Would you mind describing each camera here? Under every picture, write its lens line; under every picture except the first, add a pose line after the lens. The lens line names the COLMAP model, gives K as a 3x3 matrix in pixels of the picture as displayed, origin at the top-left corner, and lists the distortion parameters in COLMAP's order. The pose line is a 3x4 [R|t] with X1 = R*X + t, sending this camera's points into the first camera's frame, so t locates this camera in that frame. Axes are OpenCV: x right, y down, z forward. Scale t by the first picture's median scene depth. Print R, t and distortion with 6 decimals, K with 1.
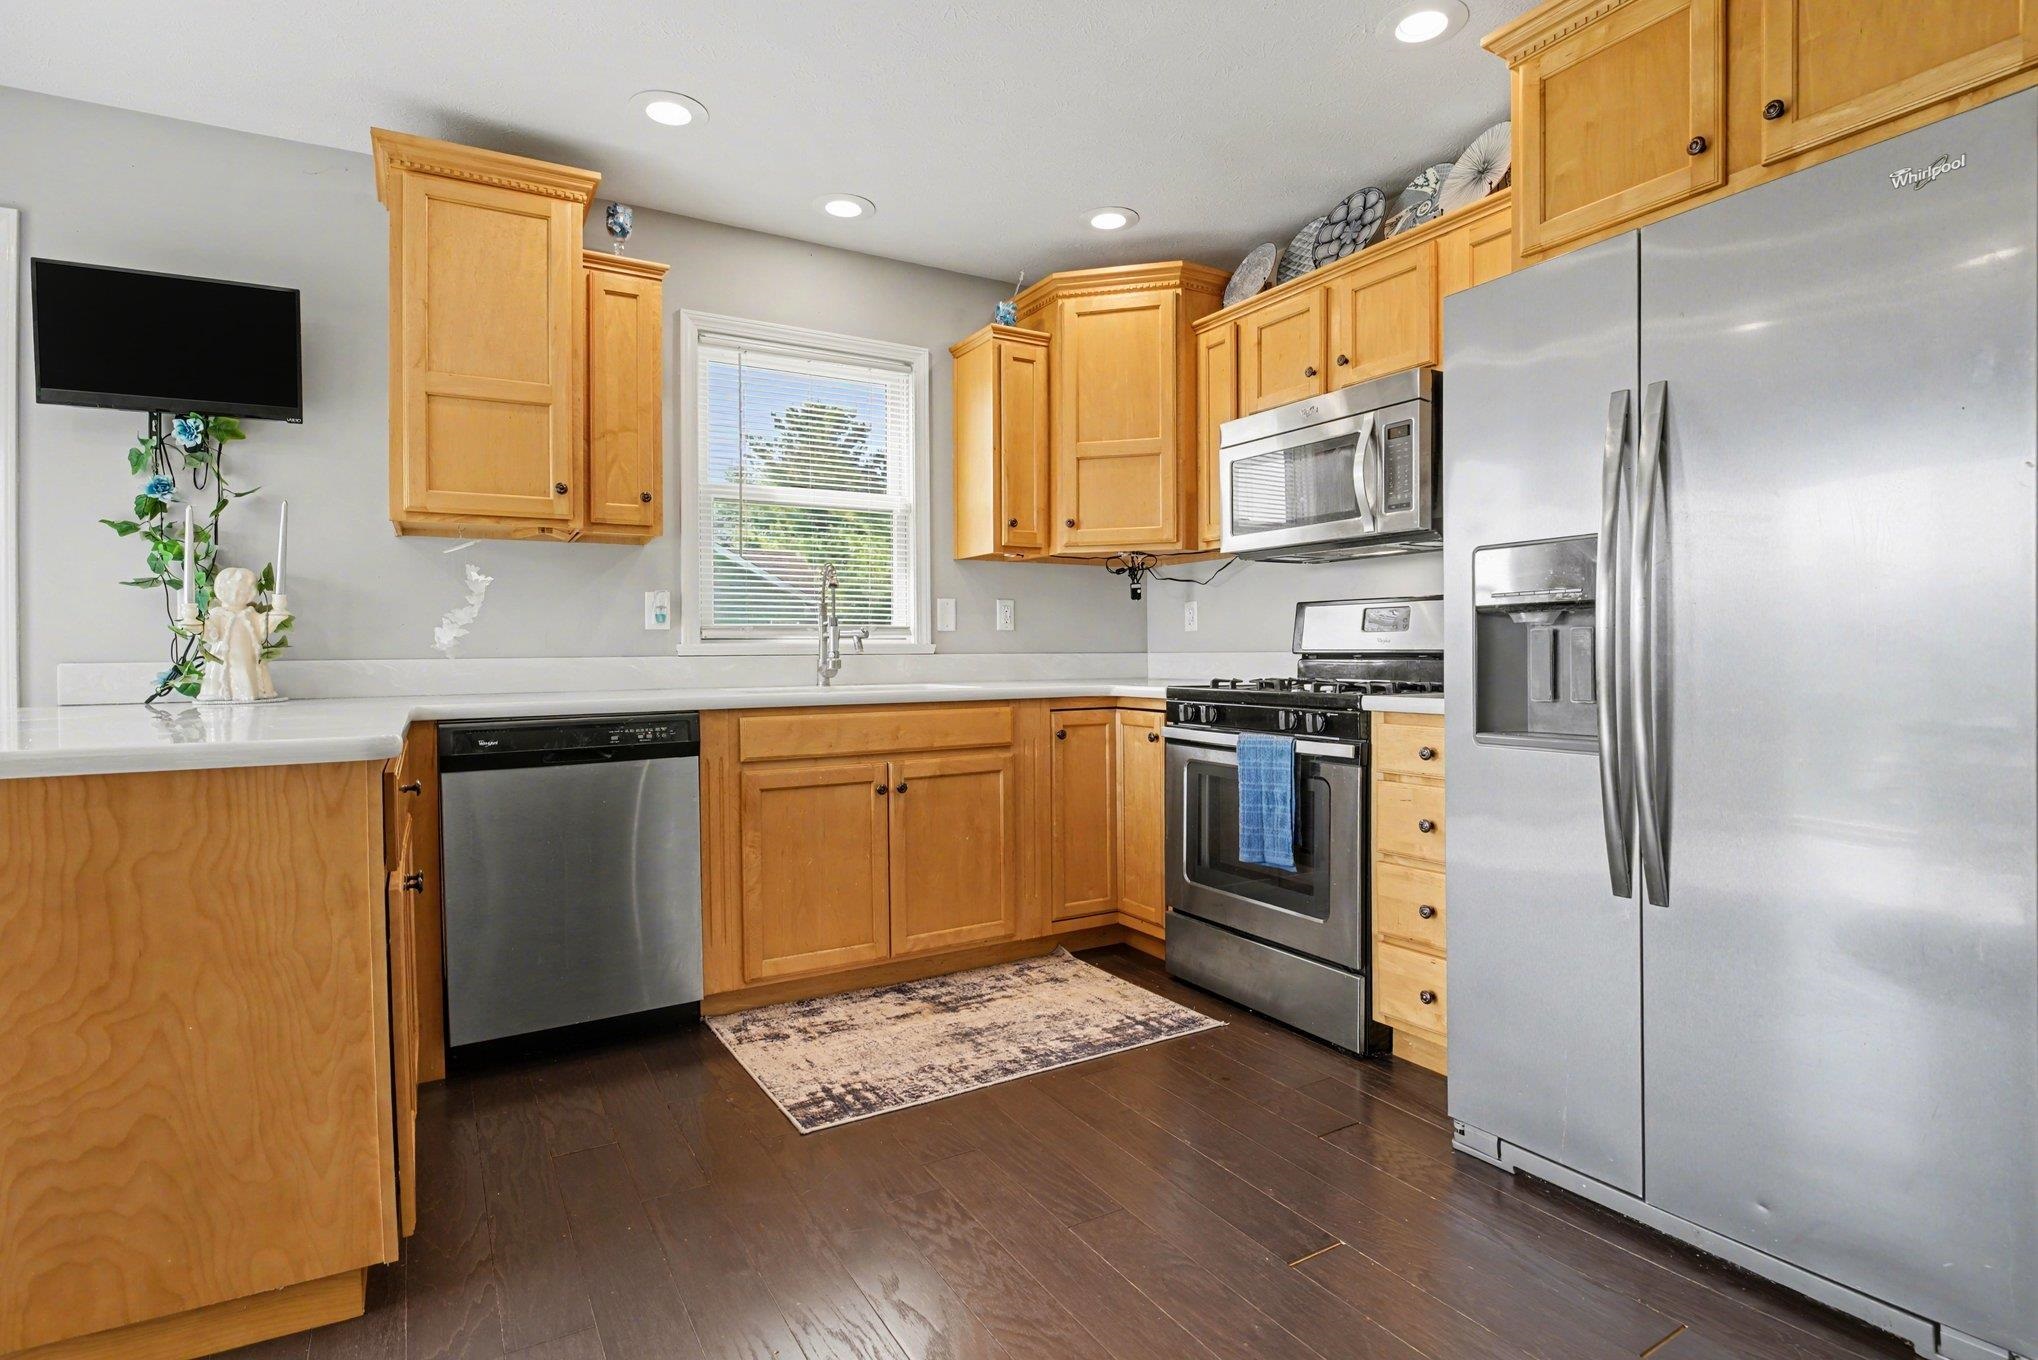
lens RADIAL K [[1003.9, 0, 1036.1], [0, 1003.9, 671.1], [0, 0, 1]] dist [-0.015895, -0.000713]
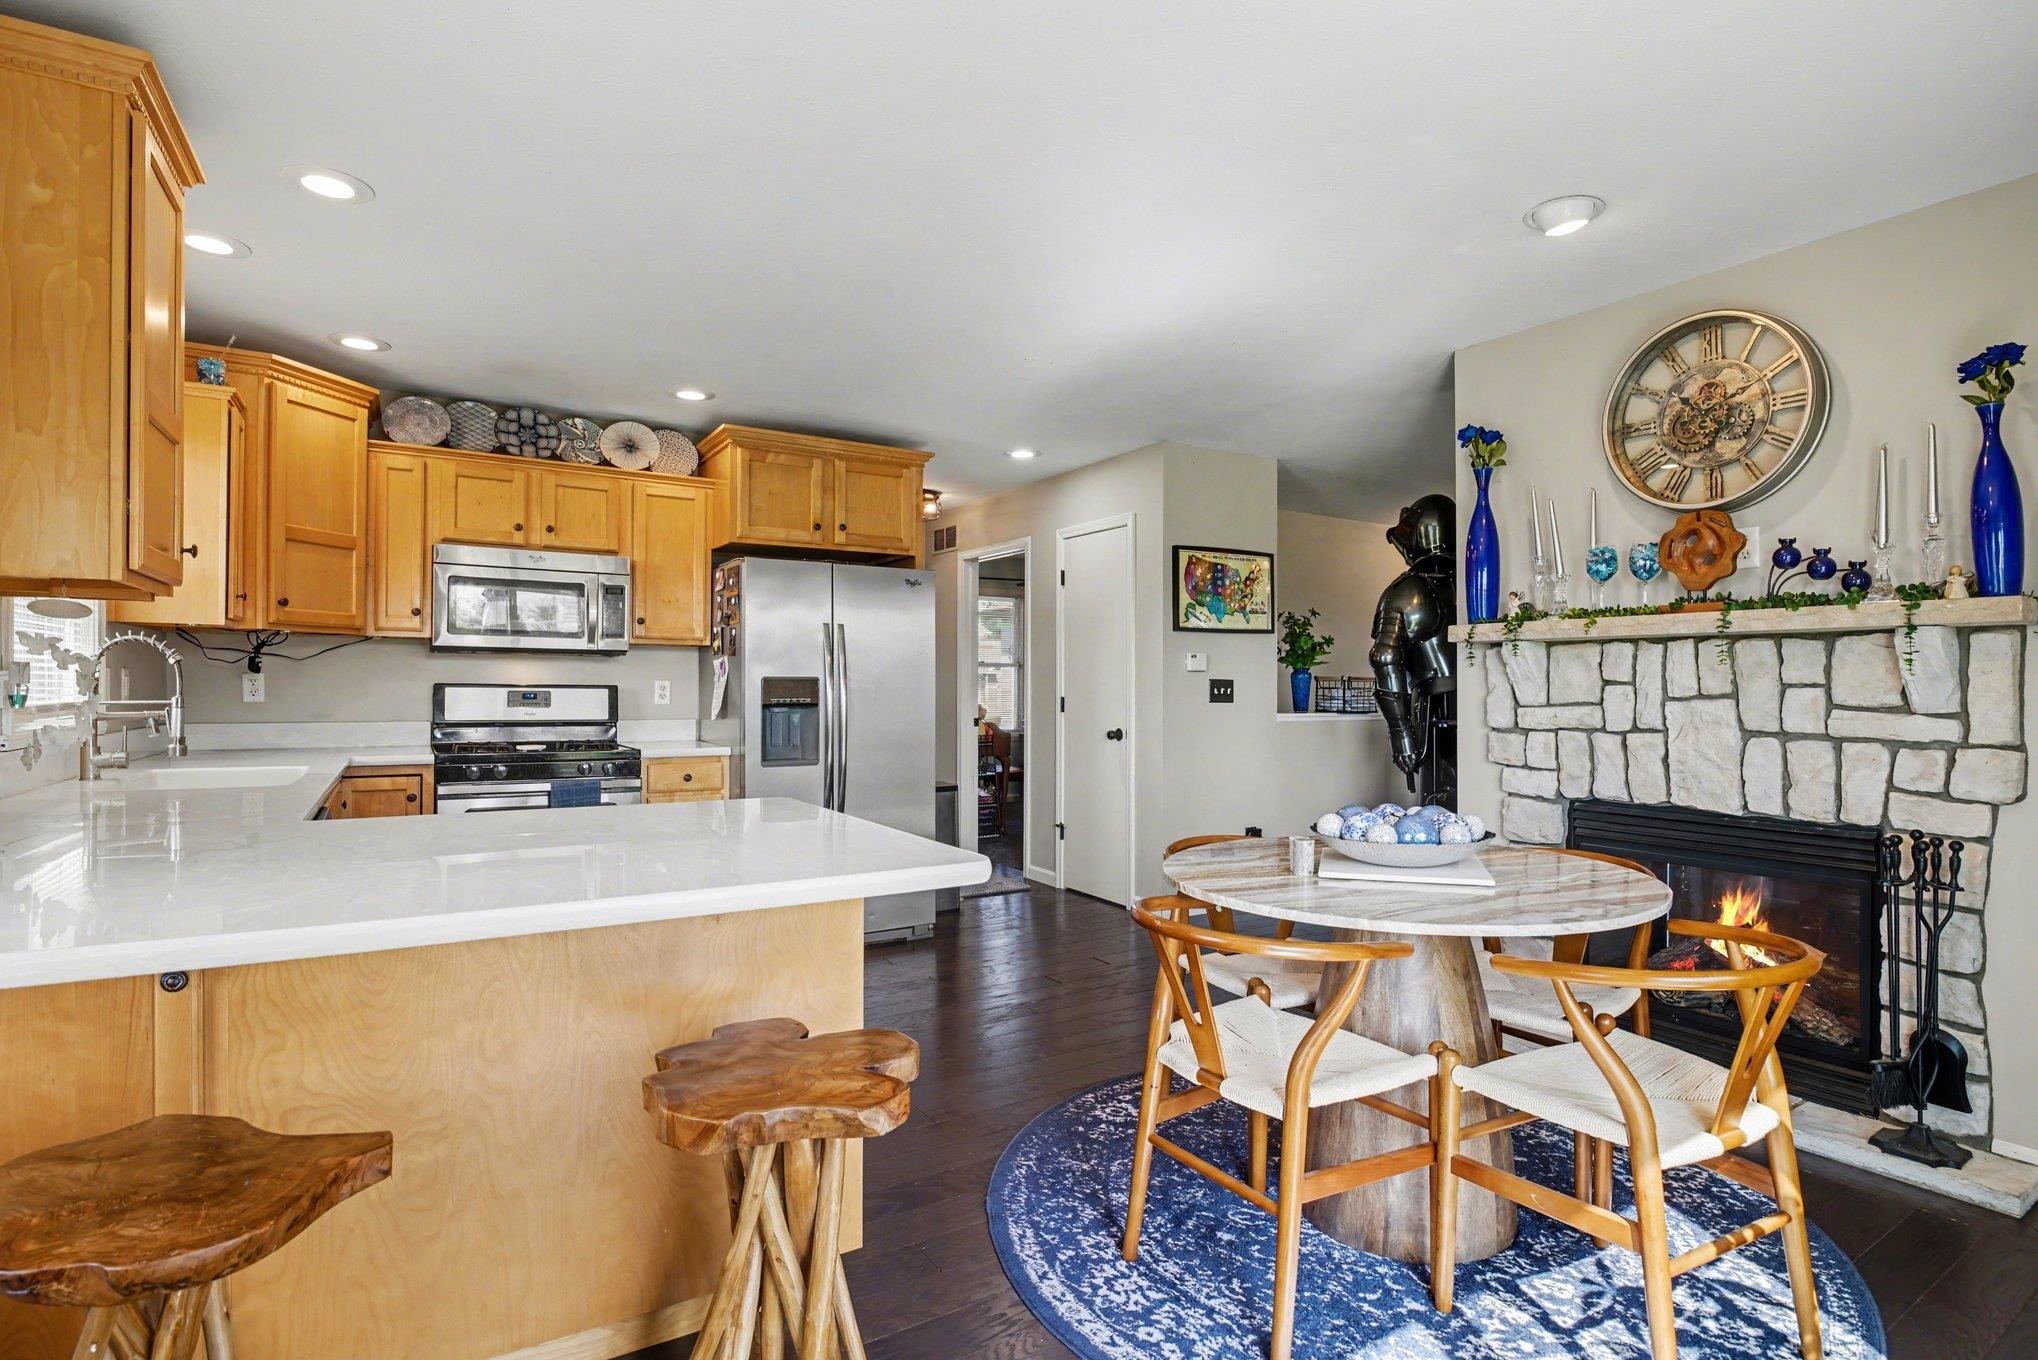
lens RADIAL K [[1004.6, 0, 1041.4], [0, 1004.6, 668.3], [0, 0, 1]] dist [-0.019591, -0.000370]
pose [[-0.022742, 0.028446, 0.999337, -1.248920], [0.011213, 0.999539, -0.028197, -0.052508], [-0.999678, 0.010564, -0.023051, 0.310269]]
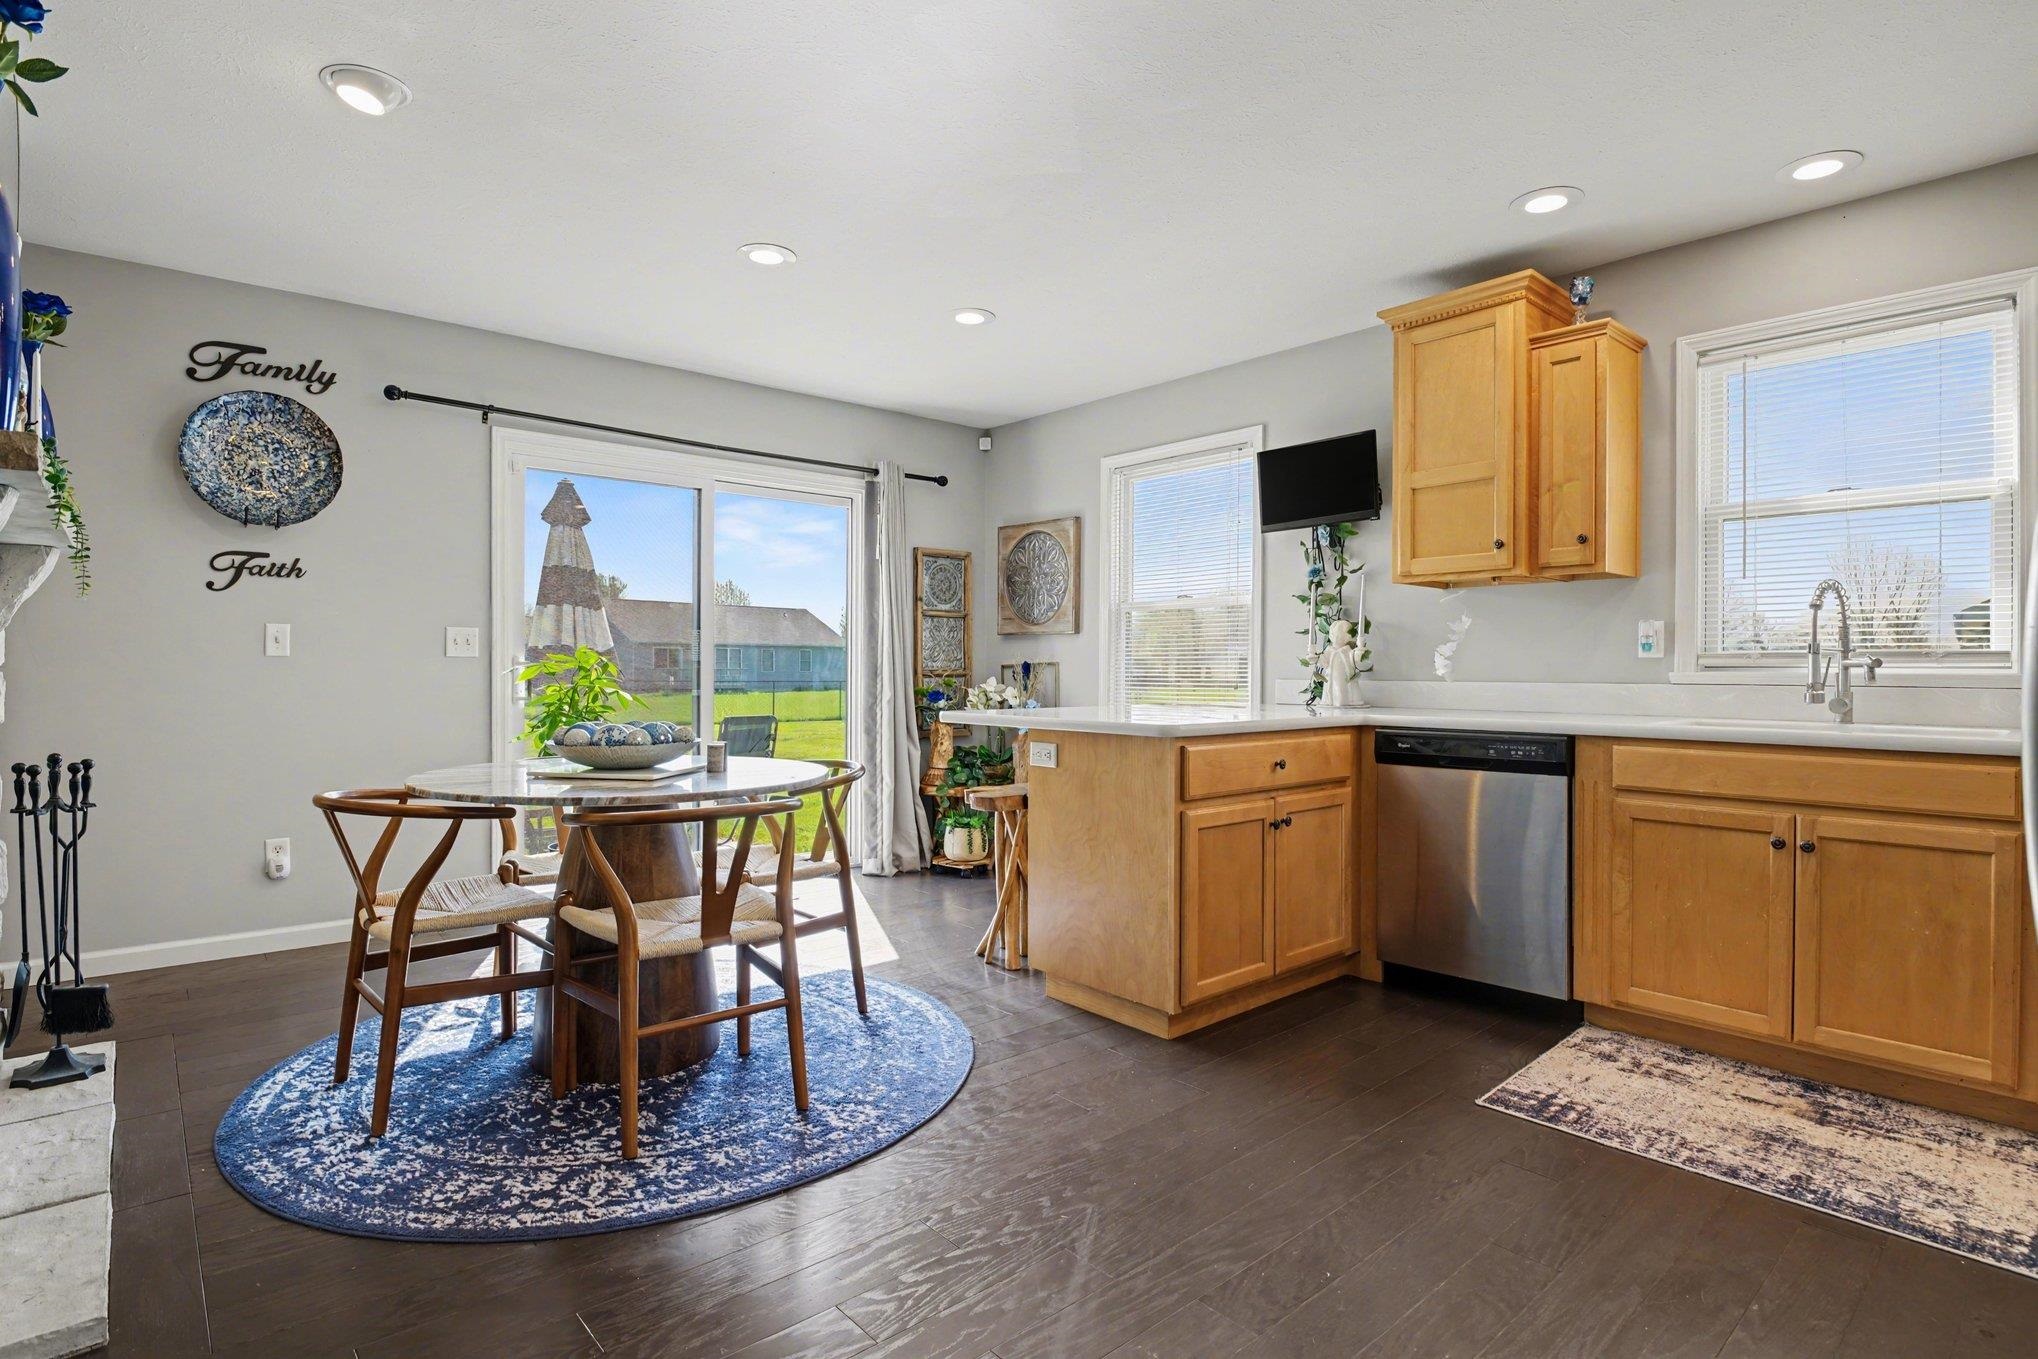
lens RADIAL K [[1004.9, 0, 987.9], [0, 1004.9, 675.6], [0, 0, 1]] dist [-0.022835, 0.000372]
pose [[0.172734, 0.017880, -0.984806, 0.599331], [-0.023868, 0.999618, 0.013963, -0.024690], [0.984679, 0.021094, 0.173095, 0.179786]]
